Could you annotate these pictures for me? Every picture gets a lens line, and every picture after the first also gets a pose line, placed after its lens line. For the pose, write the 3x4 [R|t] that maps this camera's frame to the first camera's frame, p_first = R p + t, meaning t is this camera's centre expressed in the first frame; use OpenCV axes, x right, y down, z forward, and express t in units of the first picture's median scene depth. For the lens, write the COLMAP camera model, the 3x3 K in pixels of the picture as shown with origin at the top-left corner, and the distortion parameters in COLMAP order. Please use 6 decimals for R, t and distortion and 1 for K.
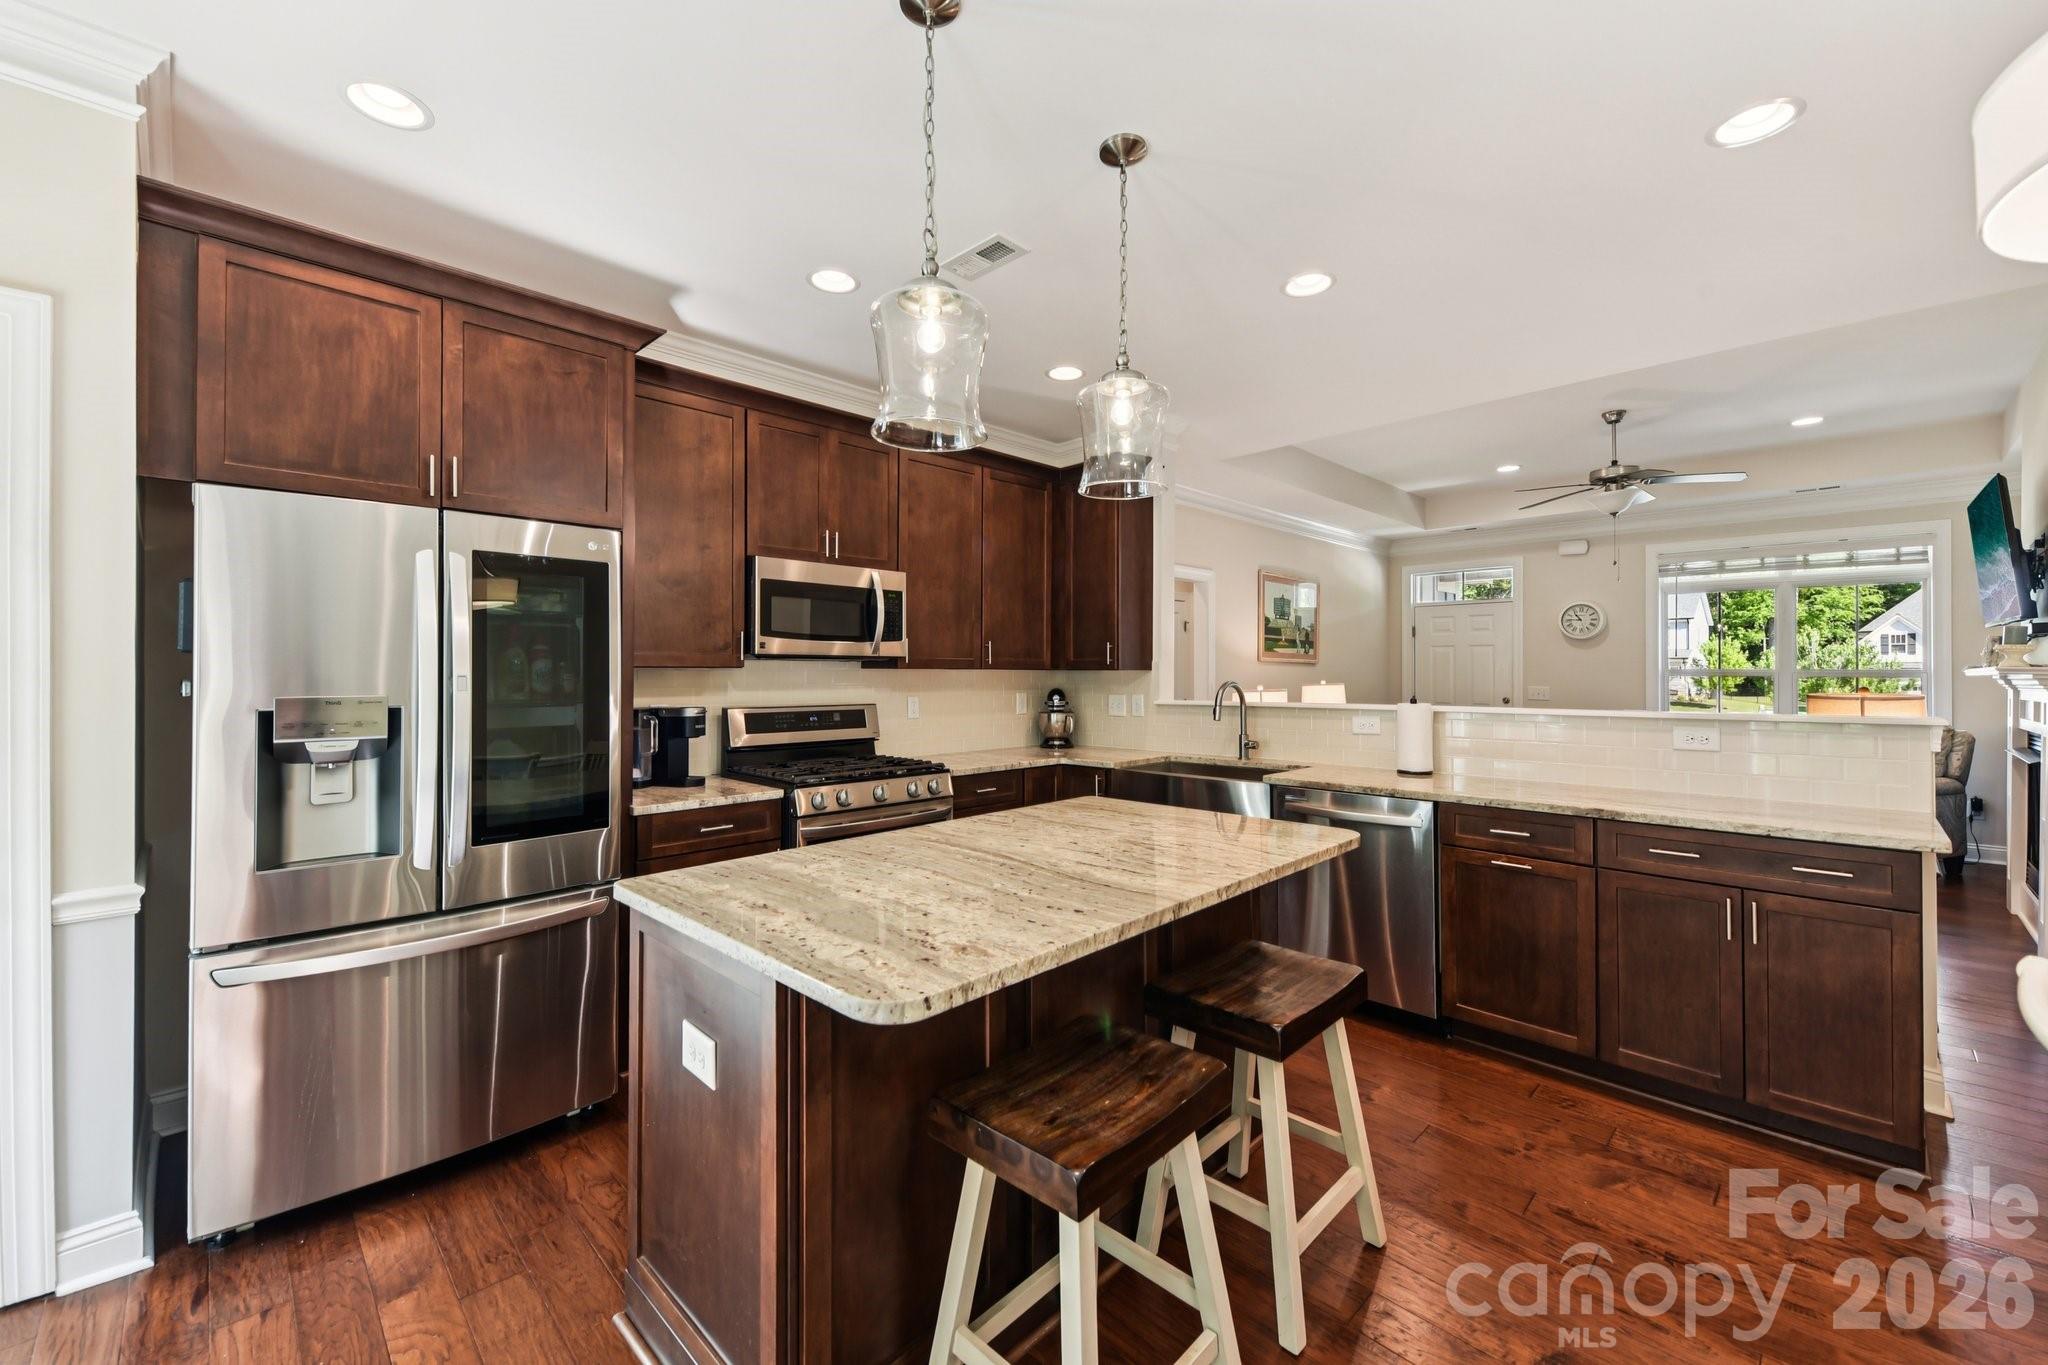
lens RADIAL K [[812.6, 0, 973.6], [0, 812.6, 668.2], [0, 0, 1]] dist [-0.011898, -0.000205]
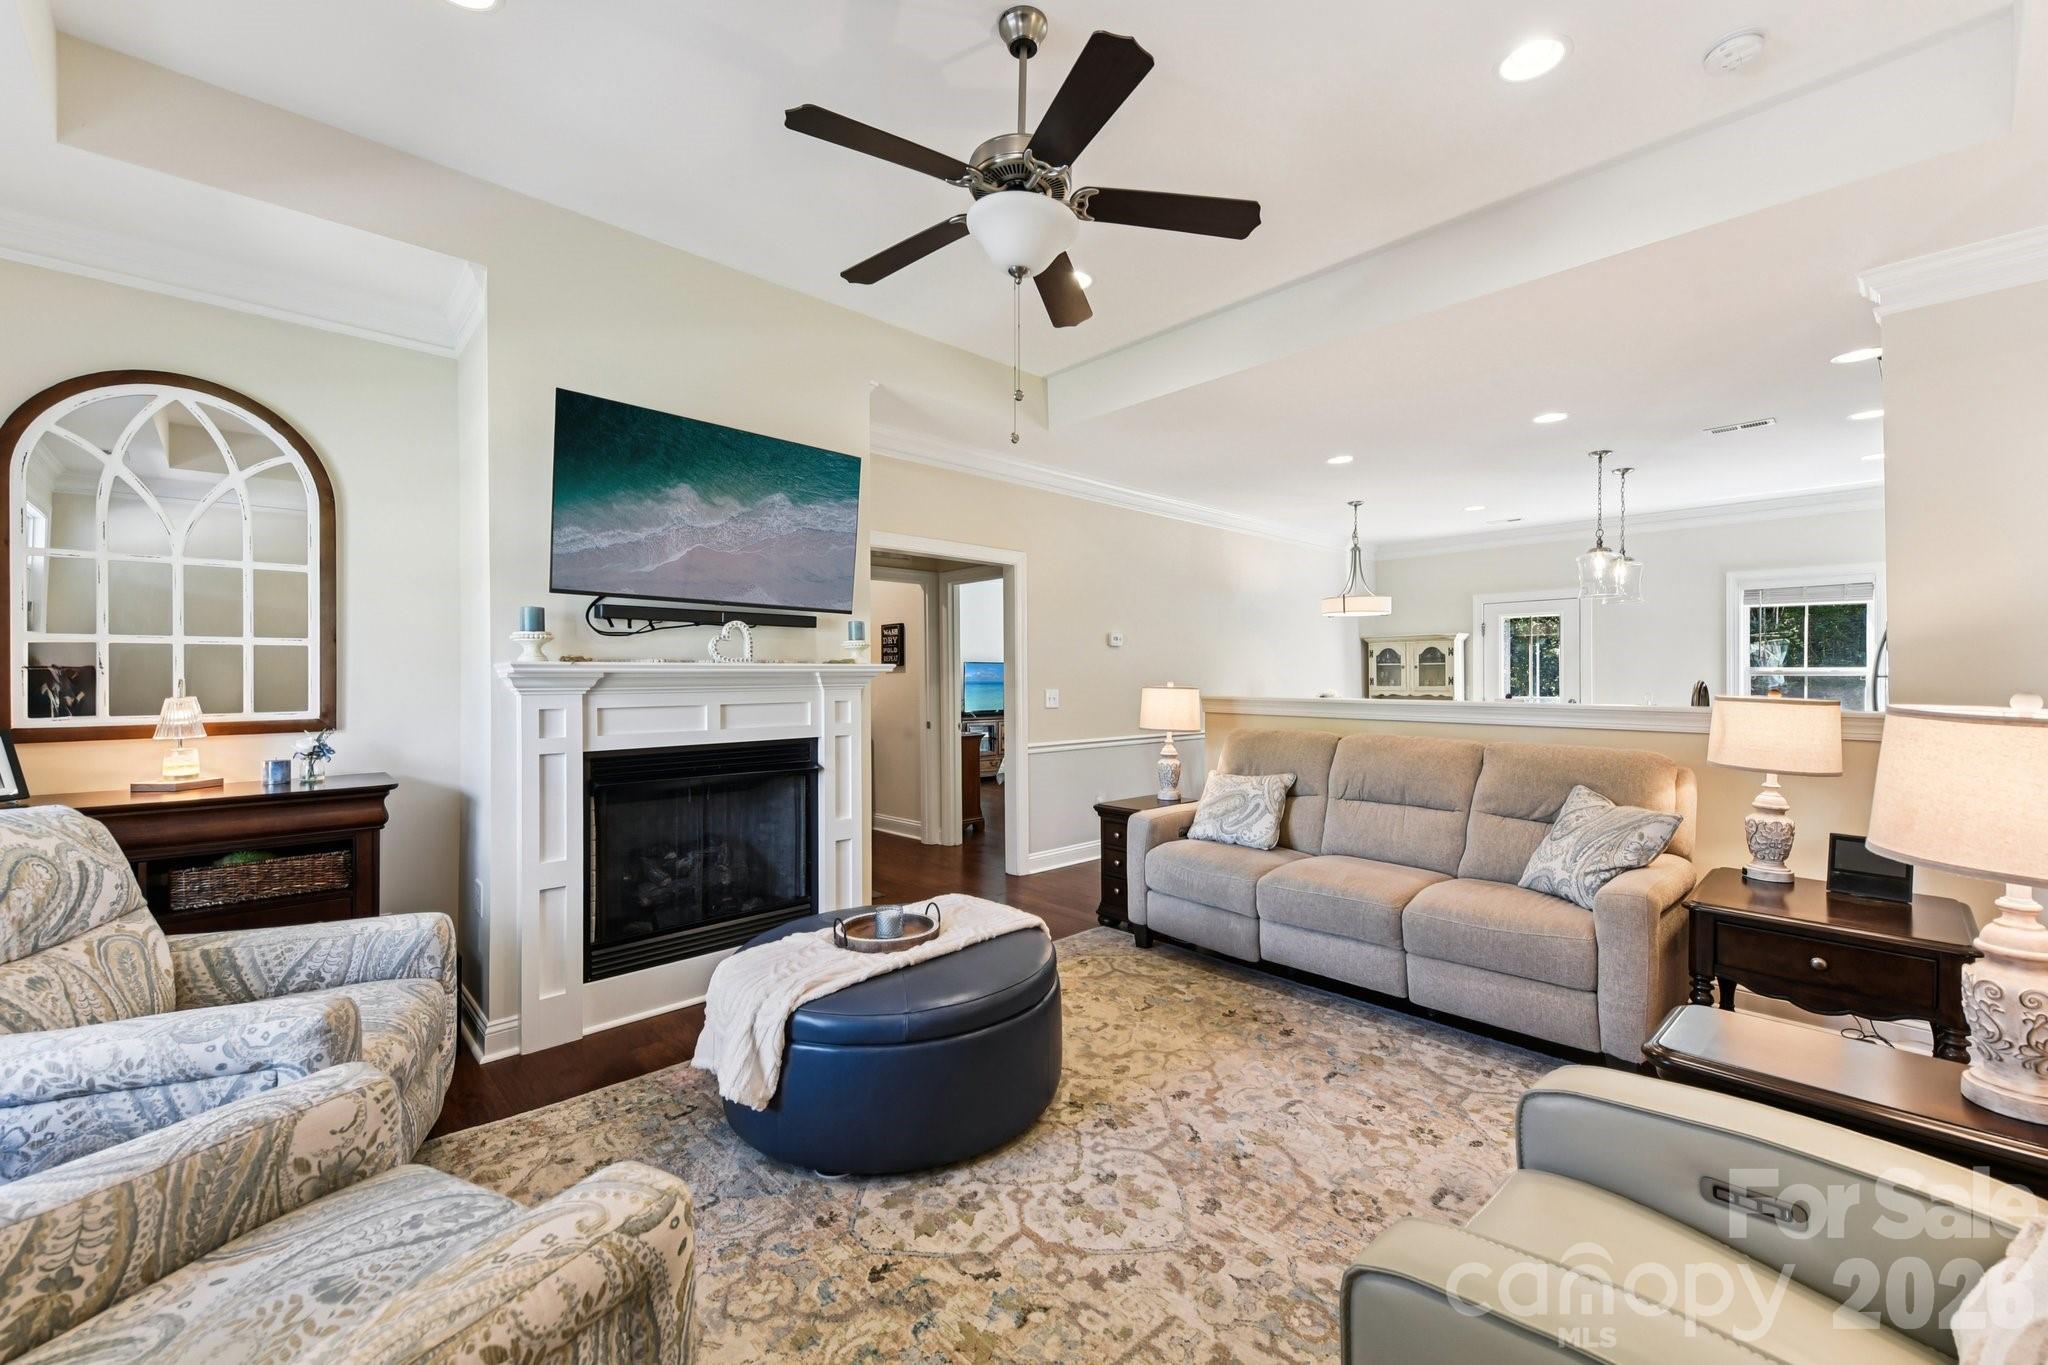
lens RADIAL K [[817.9, 0, 1024.2], [0, 817.9, 676.1], [0, 0, 1]] dist [0.022416, -0.010651]
pose [[-0.999793, 0.000817, -0.020333, 0.654972], [0.000932, 0.999984, -0.005653, 0.011397], [0.020328, -0.005671, -0.999777, 1.151438]]
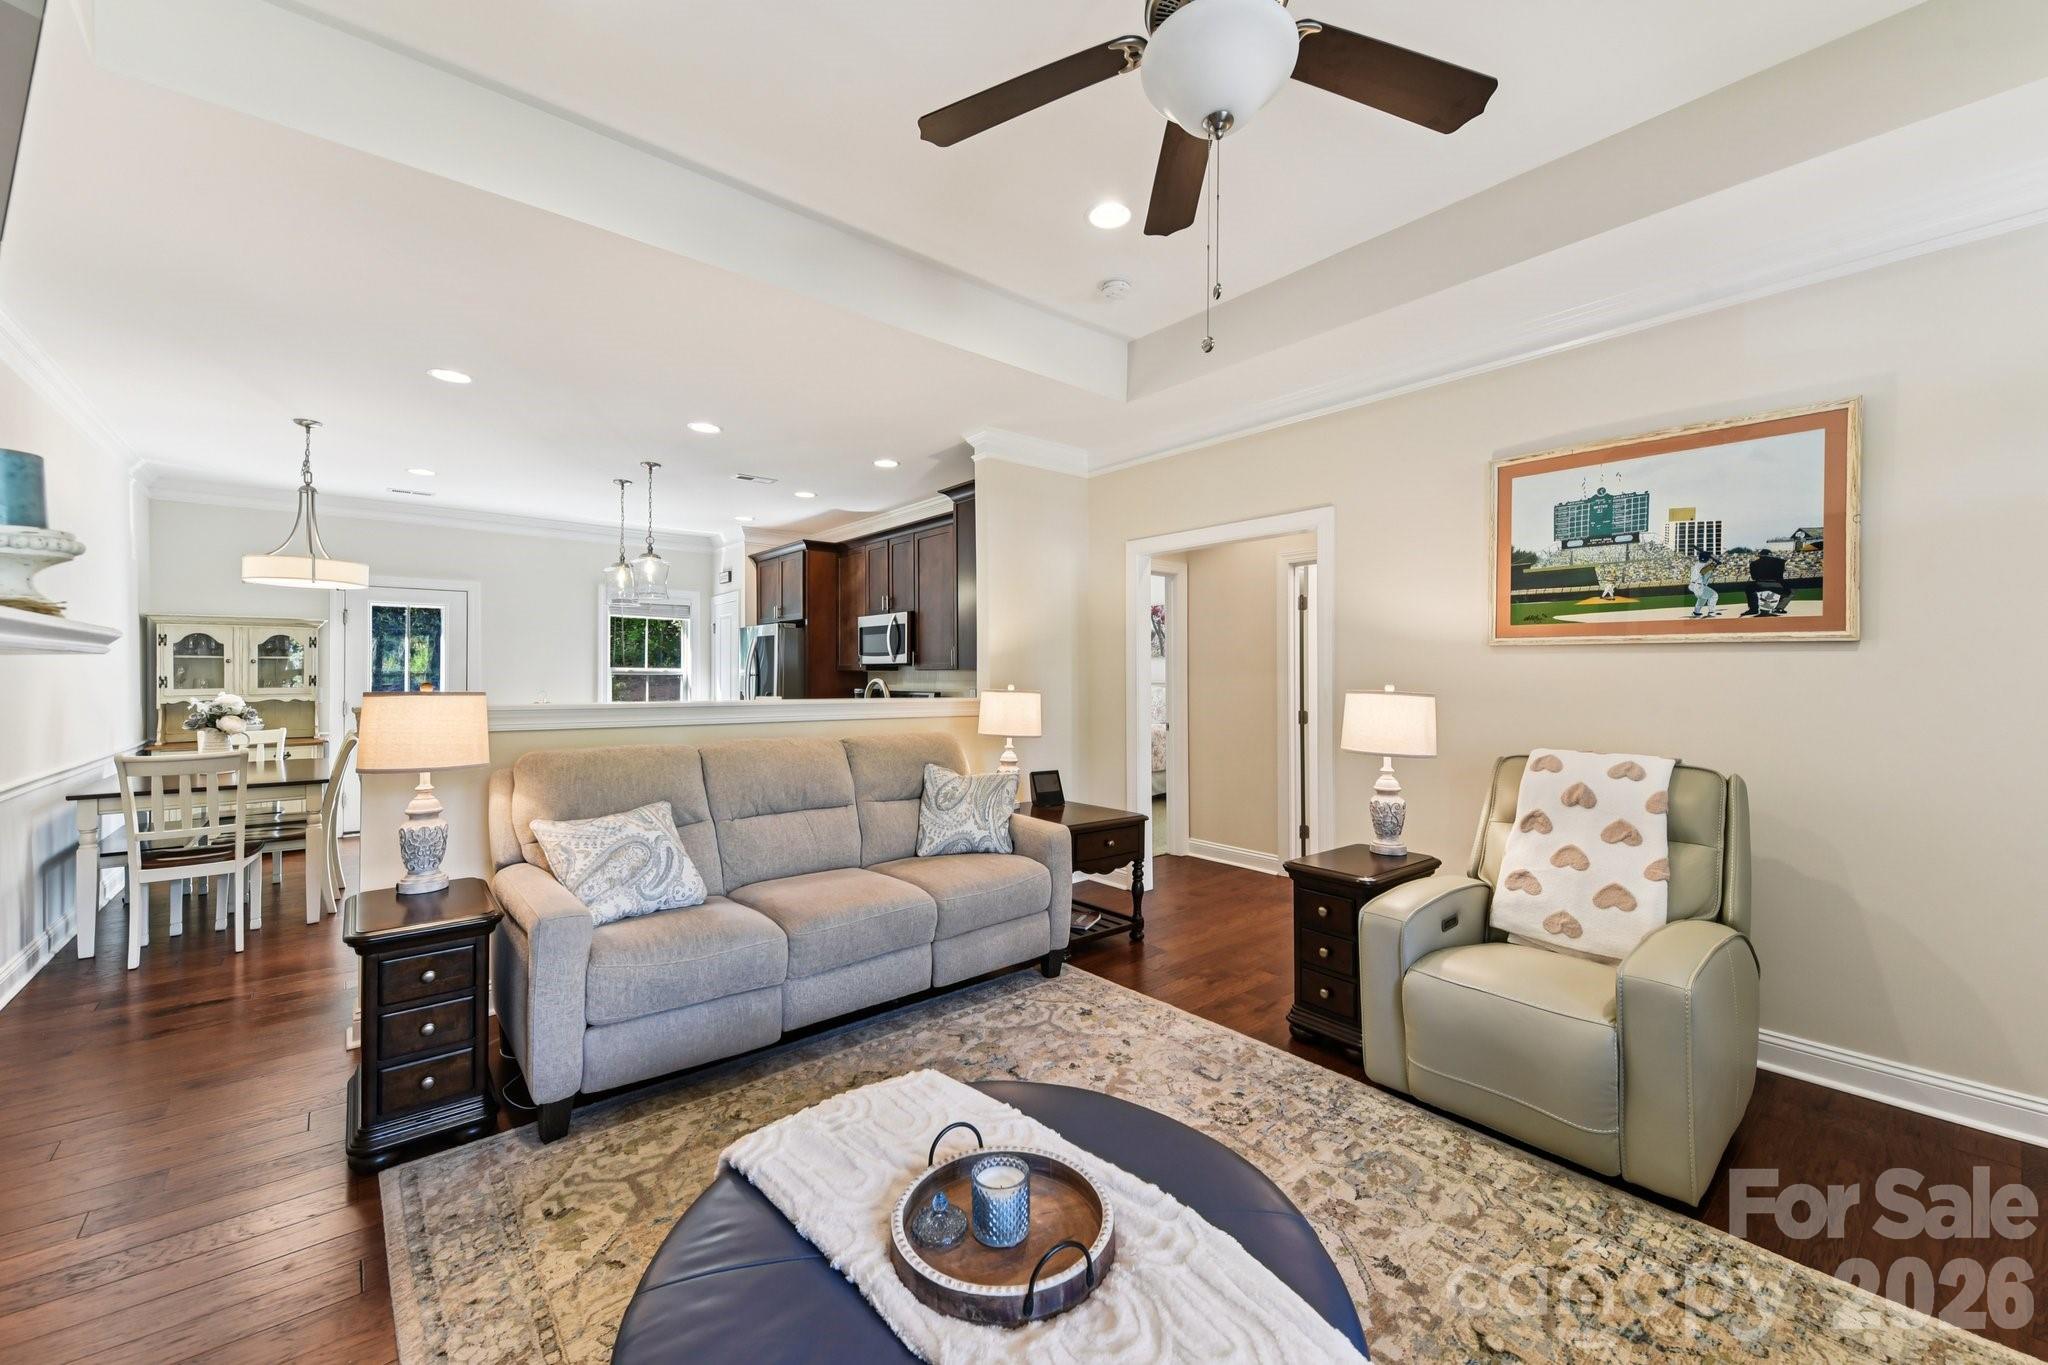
lens RADIAL K [[797.3, 0, 1015.7], [0, 797.3, 672.4], [0, 0, 1]] dist [0.020185, -0.006707]
pose [[-0.047464, -0.003699, -0.998866, 0.893097], [0.003115, 0.999988, -0.003852, 0.009036], [0.998868, -0.003295, -0.047451, 0.765480]]
